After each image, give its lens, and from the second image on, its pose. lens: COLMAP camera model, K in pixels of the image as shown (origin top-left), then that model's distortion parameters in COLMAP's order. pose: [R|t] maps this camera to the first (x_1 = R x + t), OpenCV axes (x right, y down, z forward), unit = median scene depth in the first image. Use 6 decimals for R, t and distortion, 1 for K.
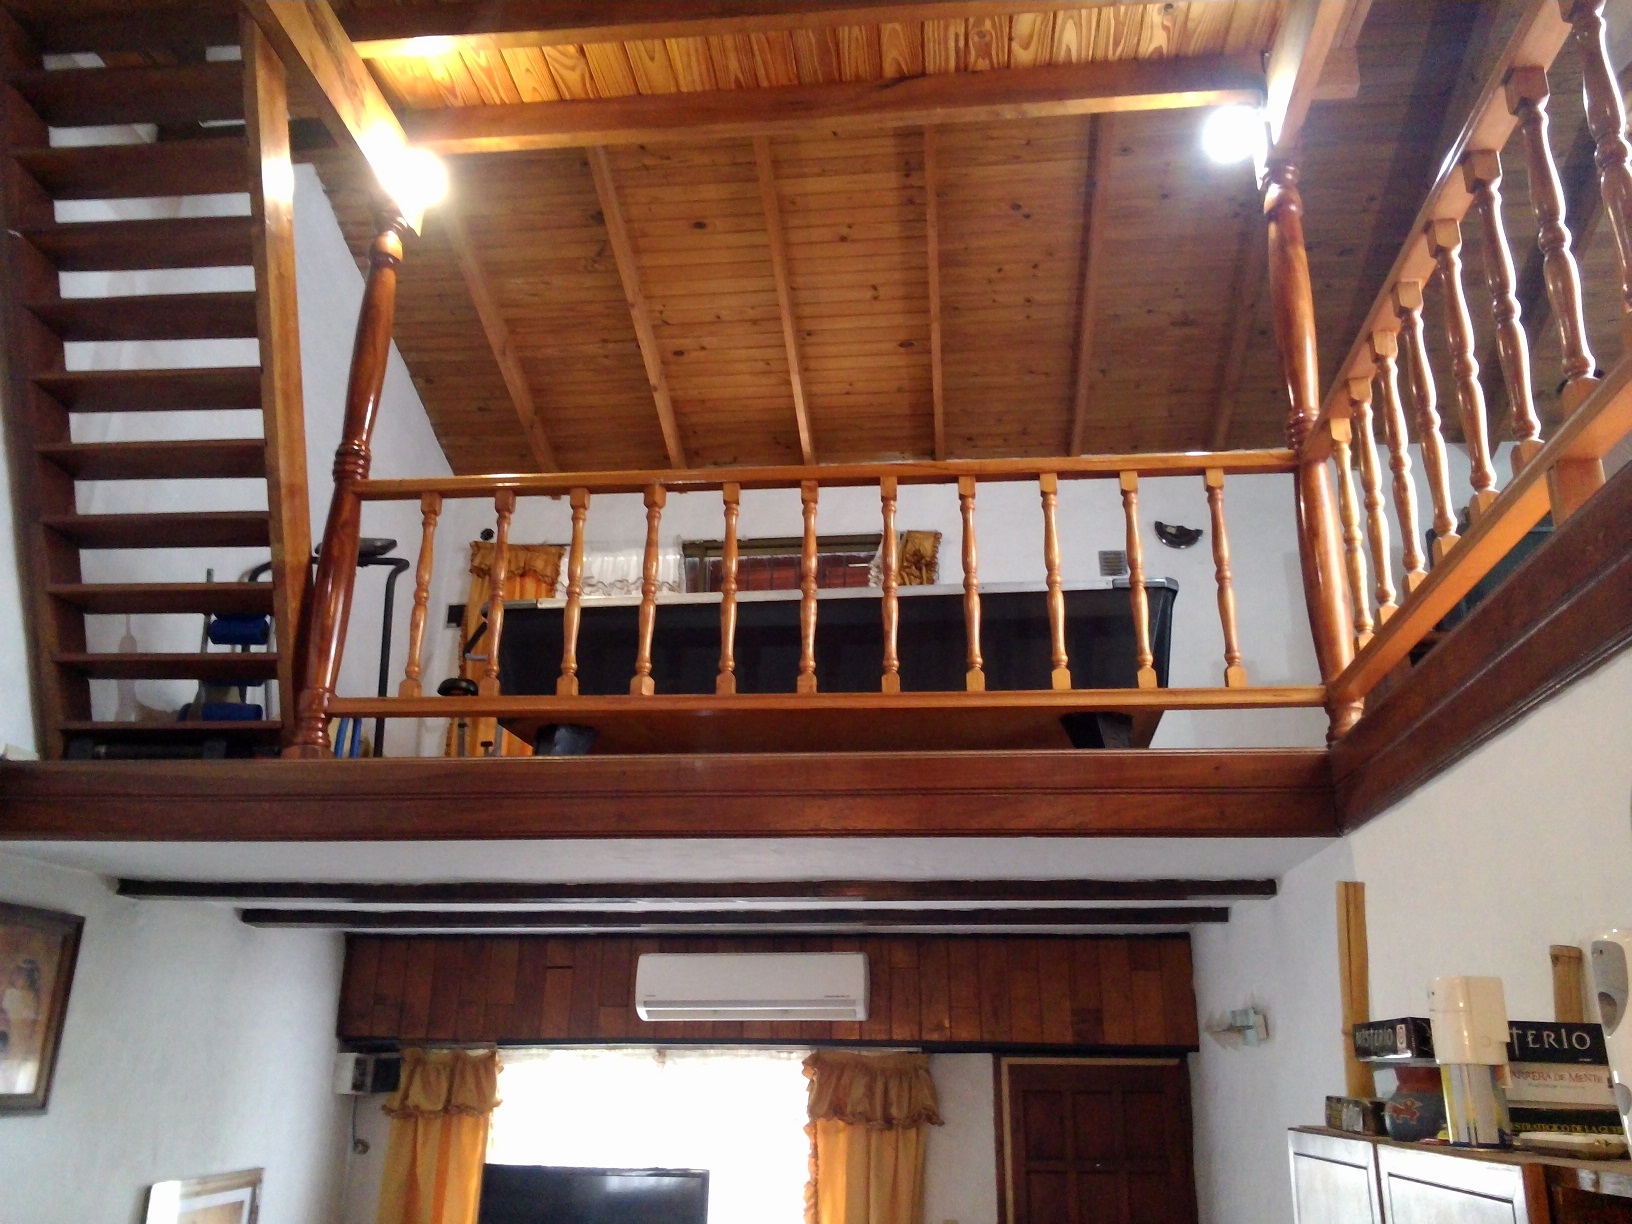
lens RADIAL K [[1335.2, 0, 818.4], [0, 1335.2, 599.4], [0, 0, 1]] dist [0.055827, -0.071332]
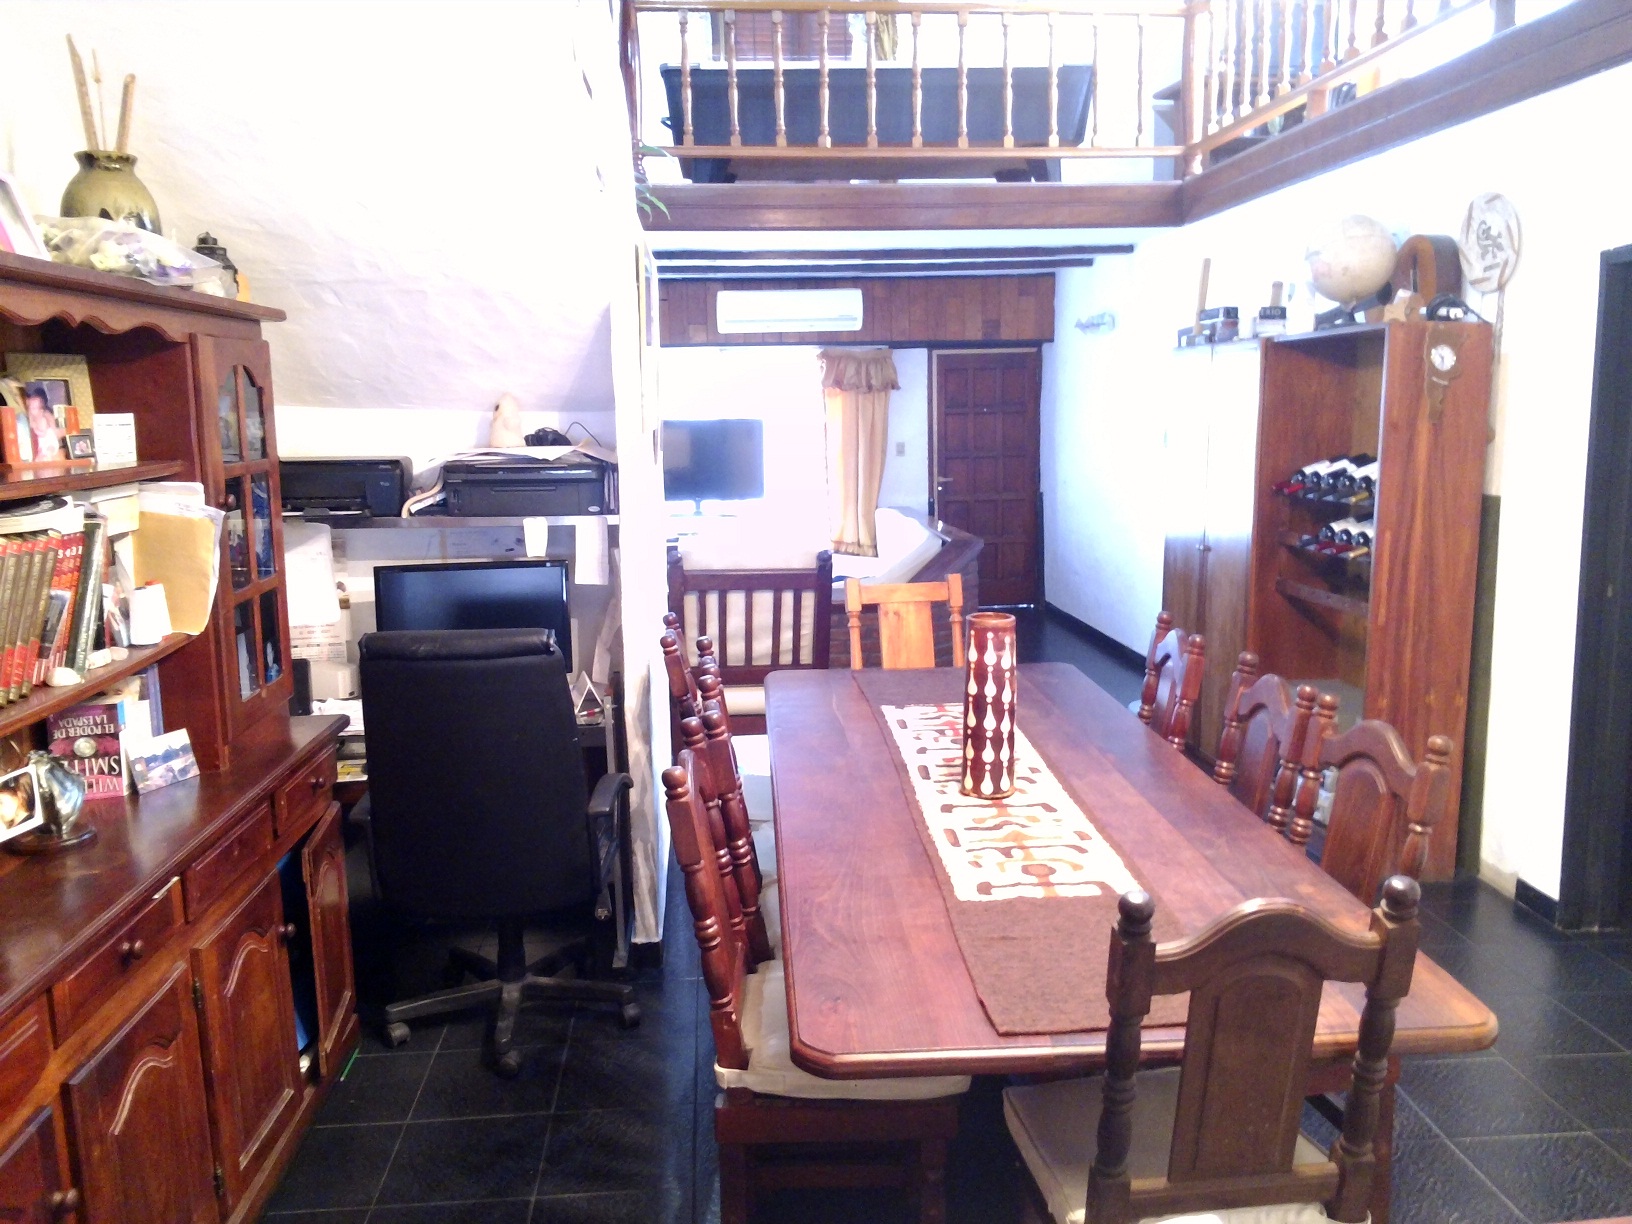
lens RADIAL K [[1335.2, 0, 806.8], [0, 1335.2, 614.9], [0, 0, 1]] dist [0.055827, -0.071332]
pose [[0.982290, -0.057272, 0.178401, -0.338911], [-0.034971, 0.879366, 0.474860, -0.152436], [-0.184076, -0.472689, 0.861789, -0.556957]]
